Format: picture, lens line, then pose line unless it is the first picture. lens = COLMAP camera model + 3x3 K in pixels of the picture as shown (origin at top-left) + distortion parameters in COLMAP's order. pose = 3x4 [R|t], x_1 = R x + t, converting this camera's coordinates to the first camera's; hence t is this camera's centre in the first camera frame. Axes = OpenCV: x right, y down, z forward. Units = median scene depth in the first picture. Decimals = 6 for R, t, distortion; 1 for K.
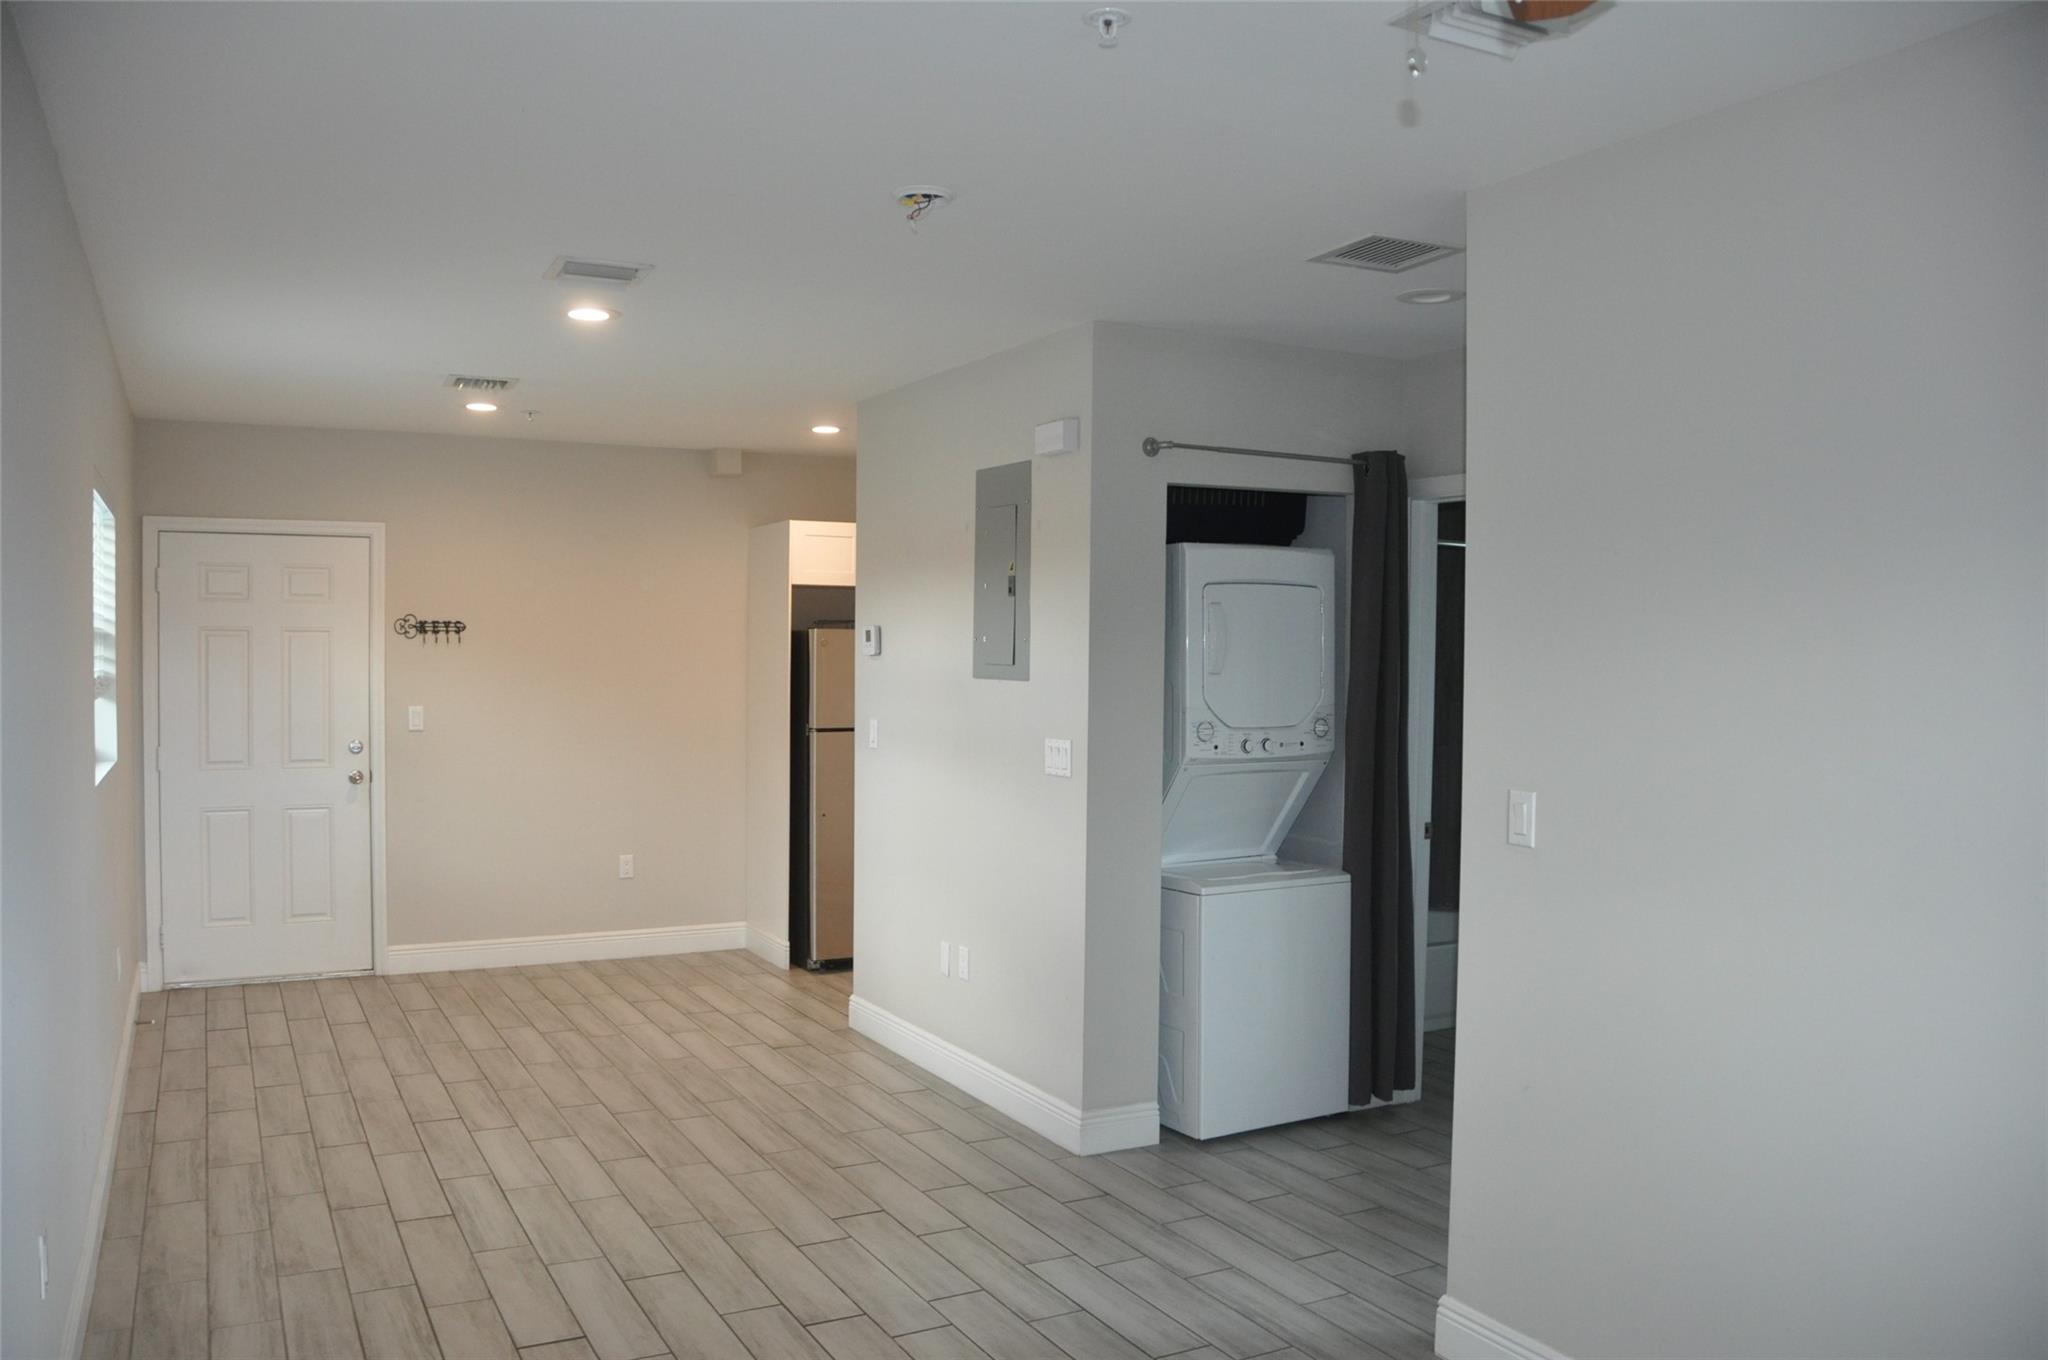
lens RADIAL K [[1590.8, 0, 1013.7], [0, 1590.8, 682.1], [0, 0, 1]] dist [-0.103271, 0.000267]
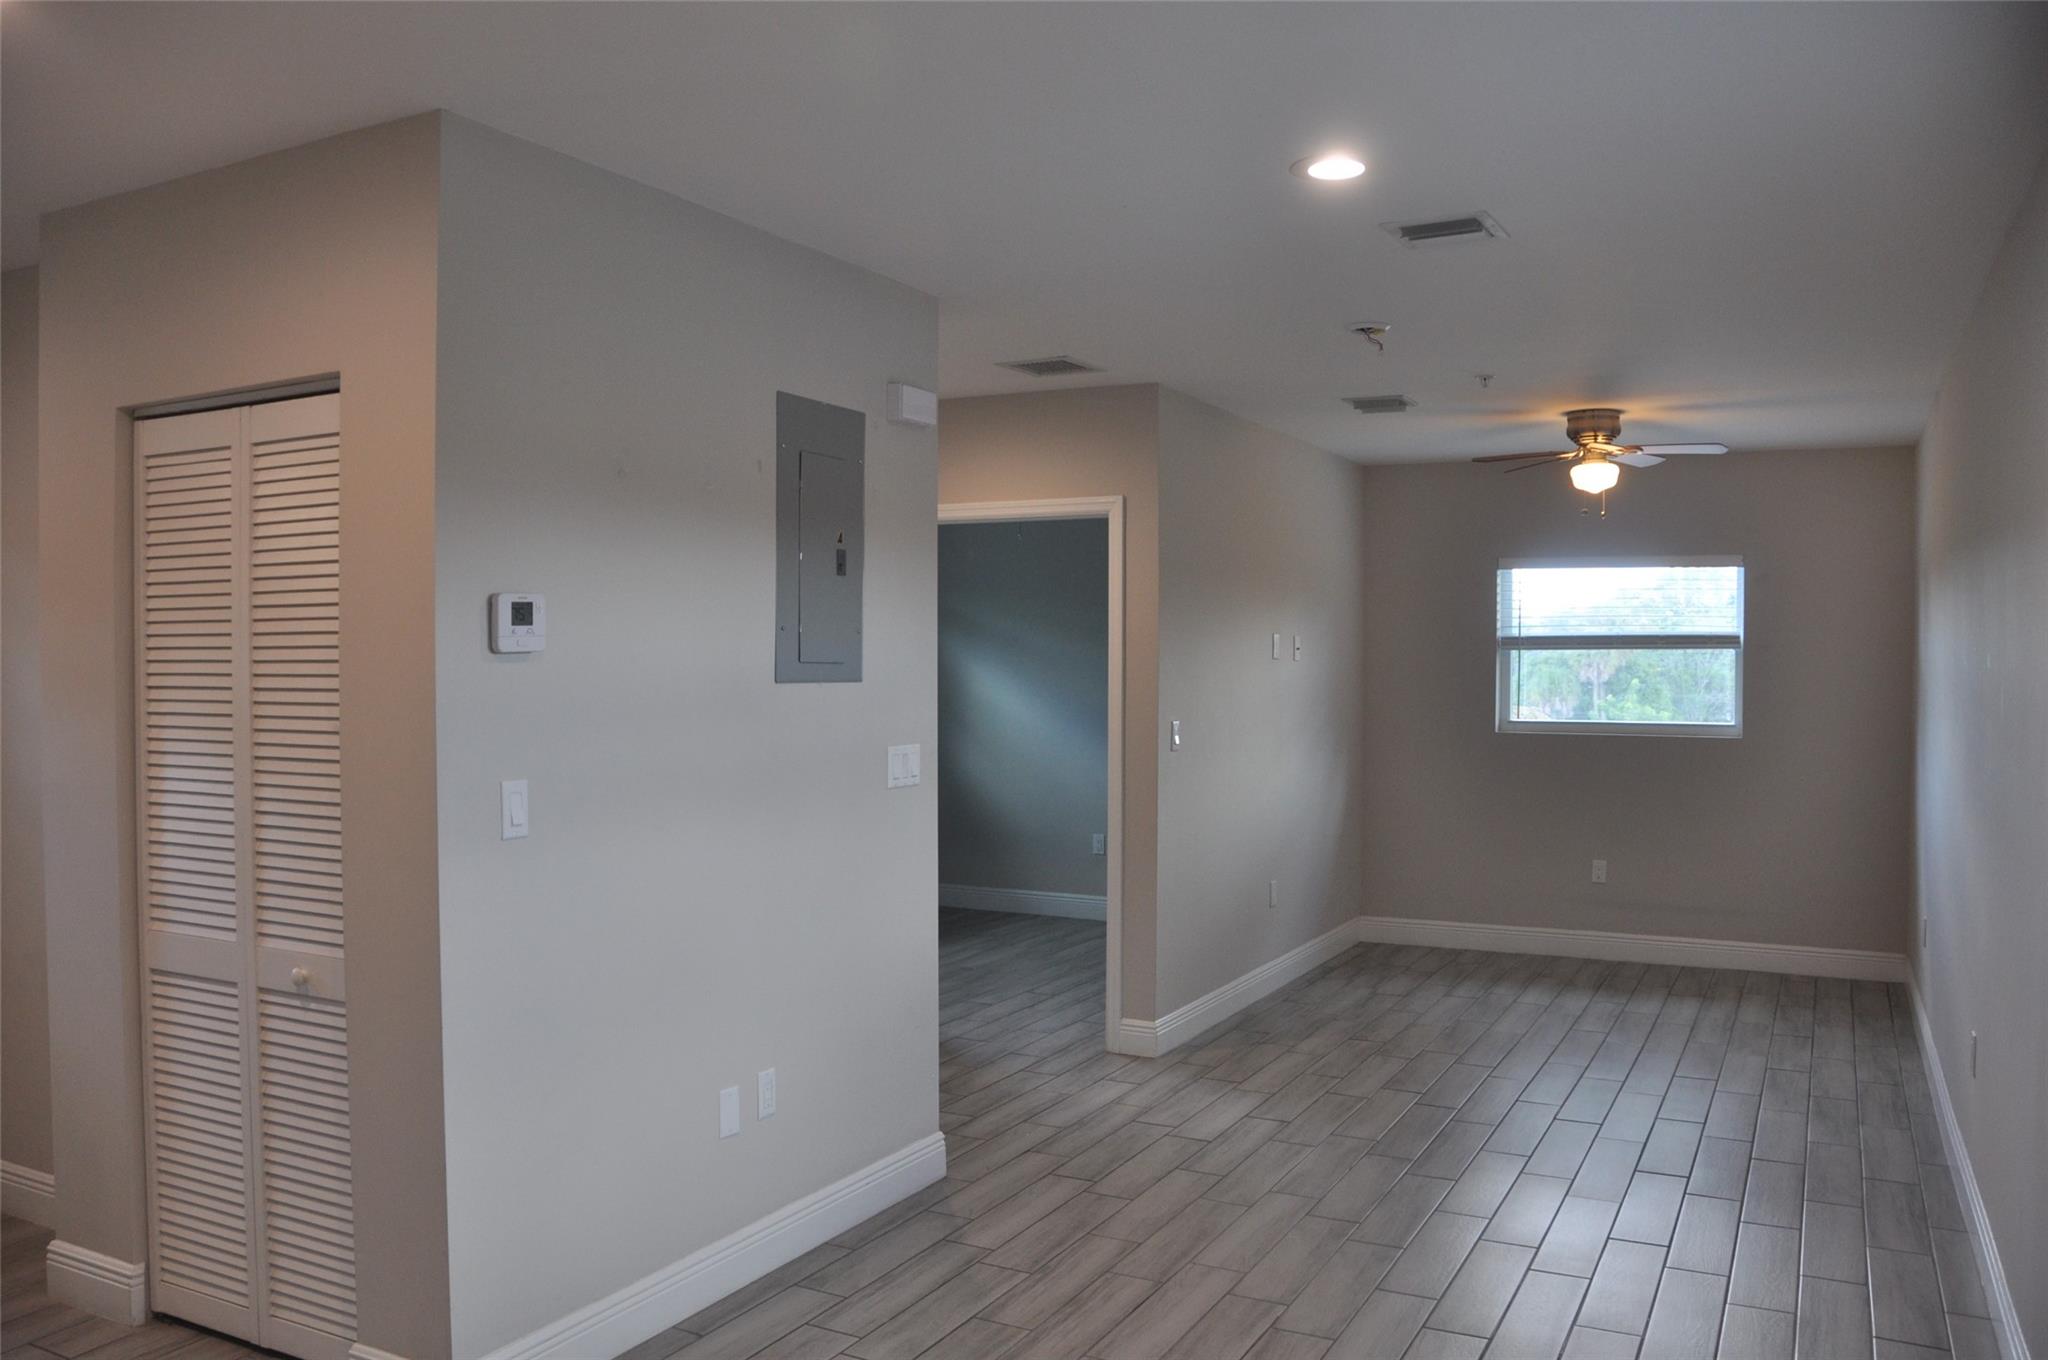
lens RADIAL K [[1590.8, 0, 1013.7], [0, 1590.8, 682.1], [0, 0, 1]] dist [-0.103271, 0.000267]
pose [[-0.566609, -0.016015, 0.823831, -0.732535], [0.013921, 0.999482, 0.029004, -0.023795], [-0.823869, 0.027903, -0.566093, 1.441703]]
